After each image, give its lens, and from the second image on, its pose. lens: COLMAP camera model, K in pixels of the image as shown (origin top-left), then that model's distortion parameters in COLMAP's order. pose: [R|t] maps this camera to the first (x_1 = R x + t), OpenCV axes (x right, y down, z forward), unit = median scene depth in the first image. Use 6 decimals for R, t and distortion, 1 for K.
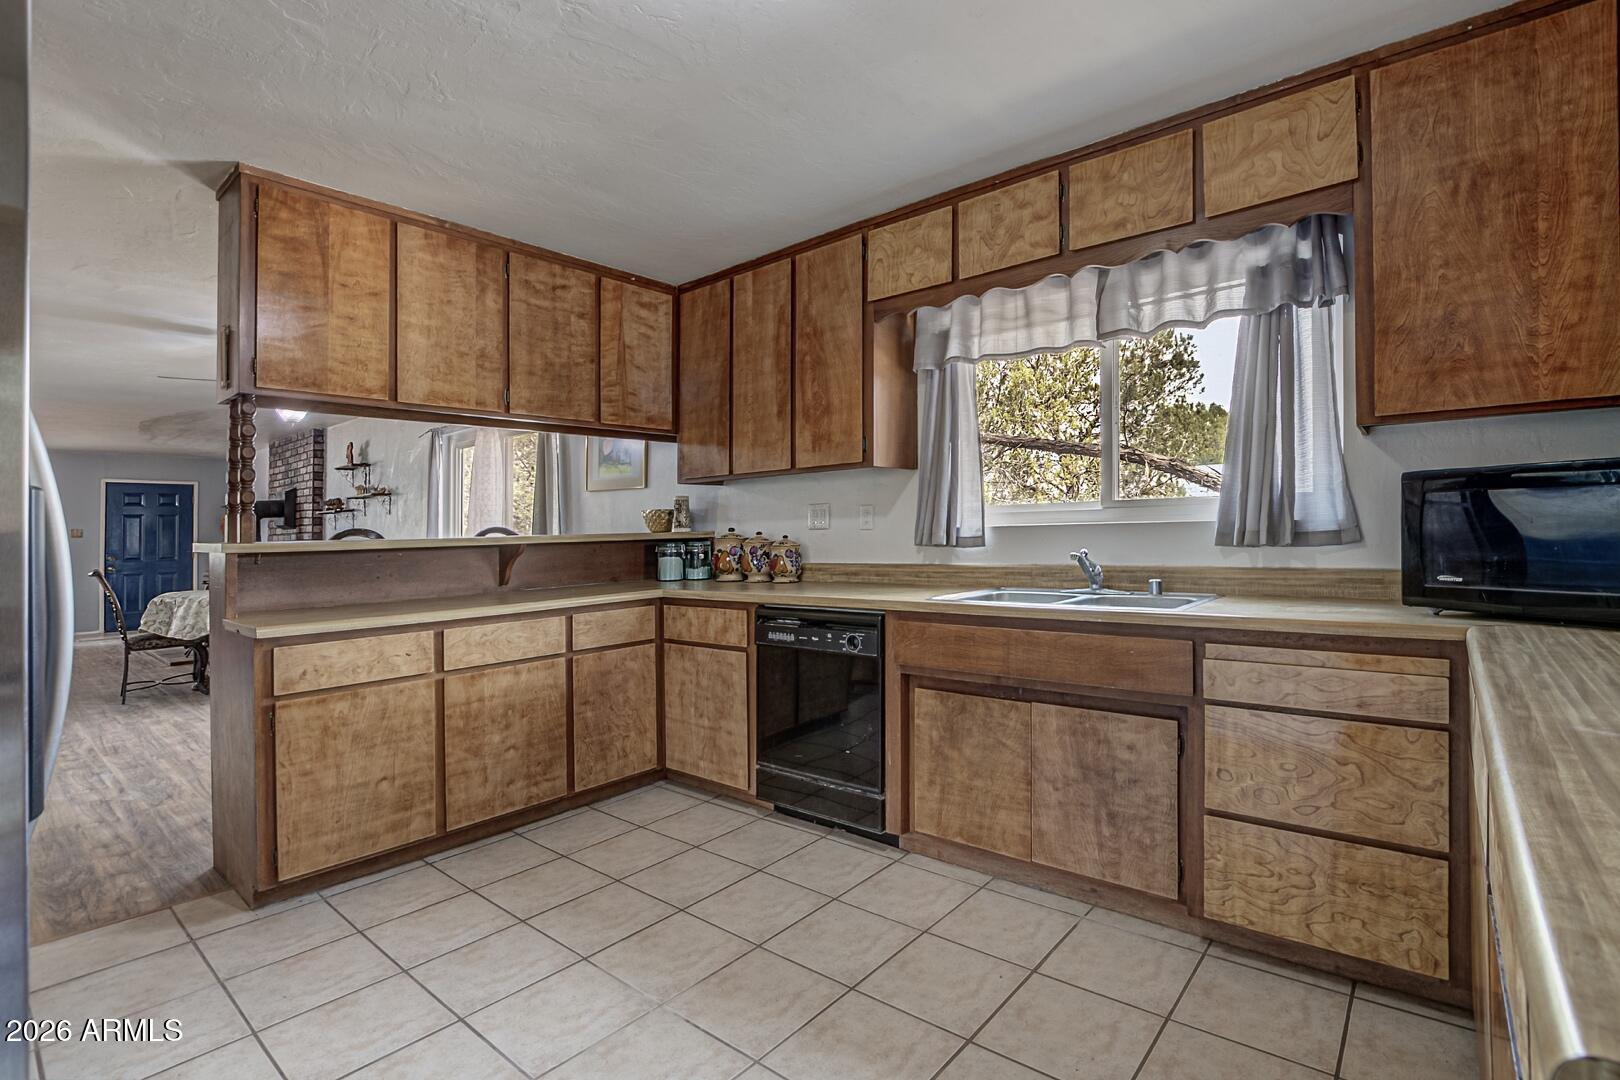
lens RADIAL K [[761.0, 0, 878.2], [0, 761.0, 520.2], [0, 0, 1]] dist [-0.014106, -0.000437]
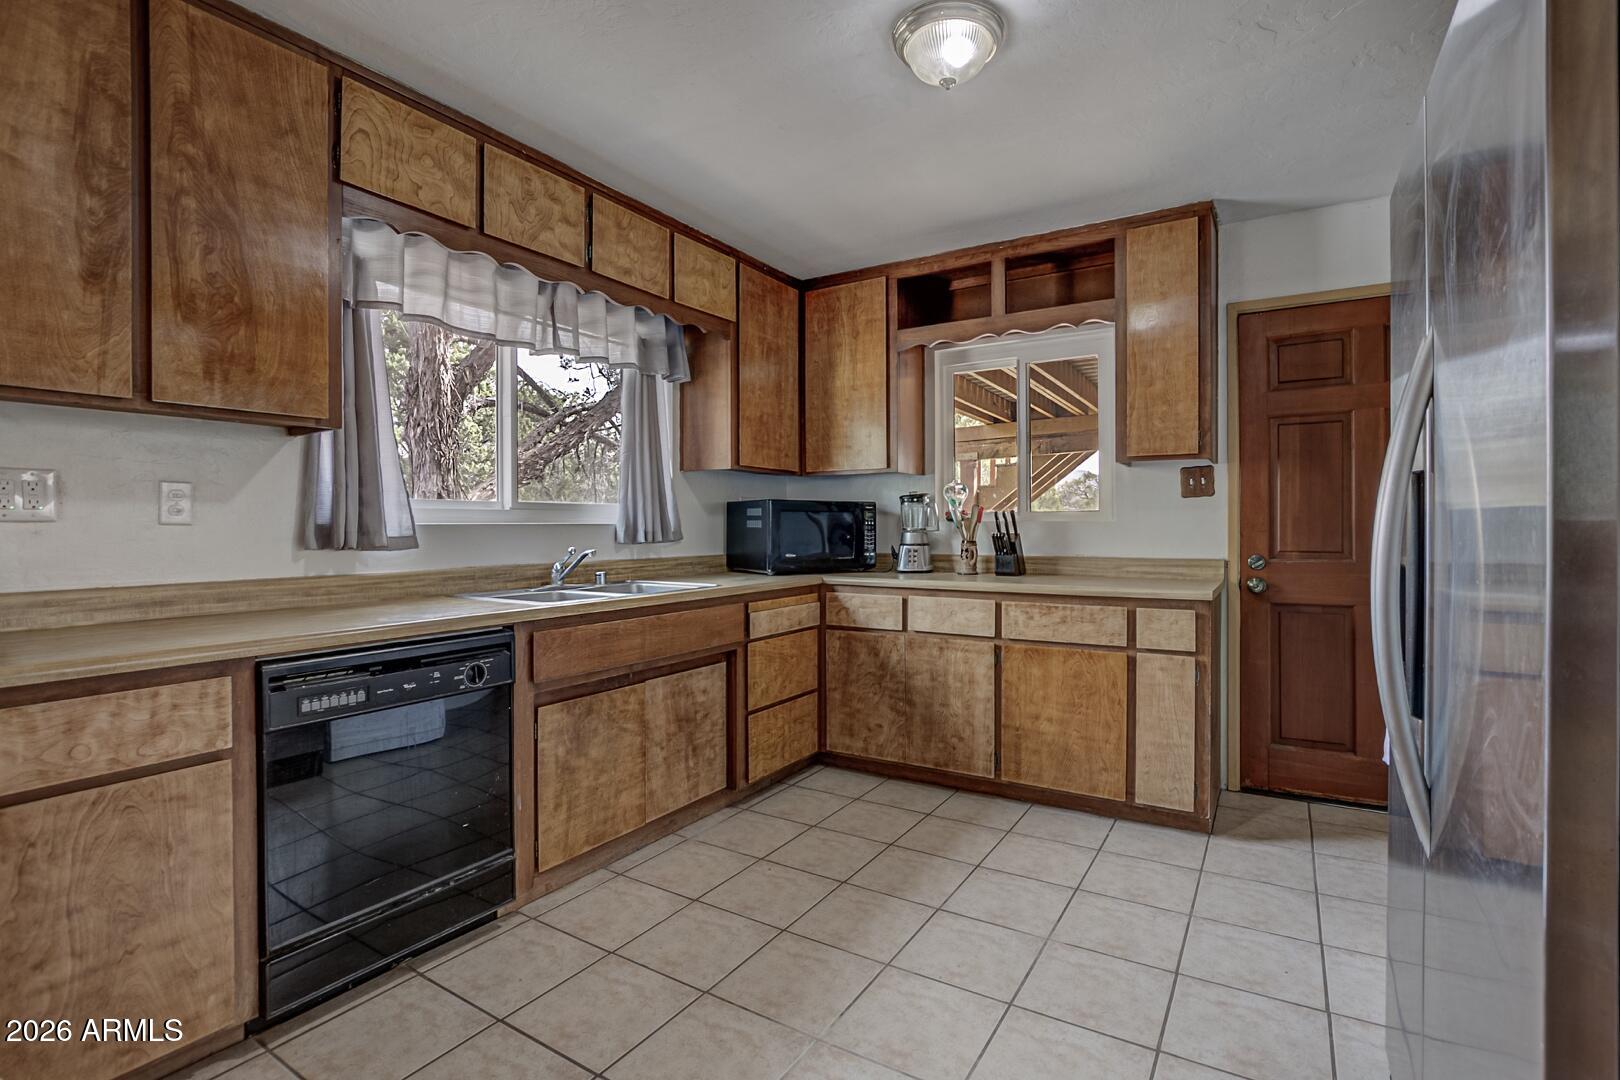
lens RADIAL K [[773.9, 0, 810.0], [0, 773.9, 540.0], [0, 0, 1]] dist [-0.002406, -0.000068]
pose [[-0.093898, 0.005588, 0.995566, -0.878434], [-0.005794, 0.999964, -0.006159, 0.034299], [-0.995565, -0.006347, -0.093862, 0.796560]]
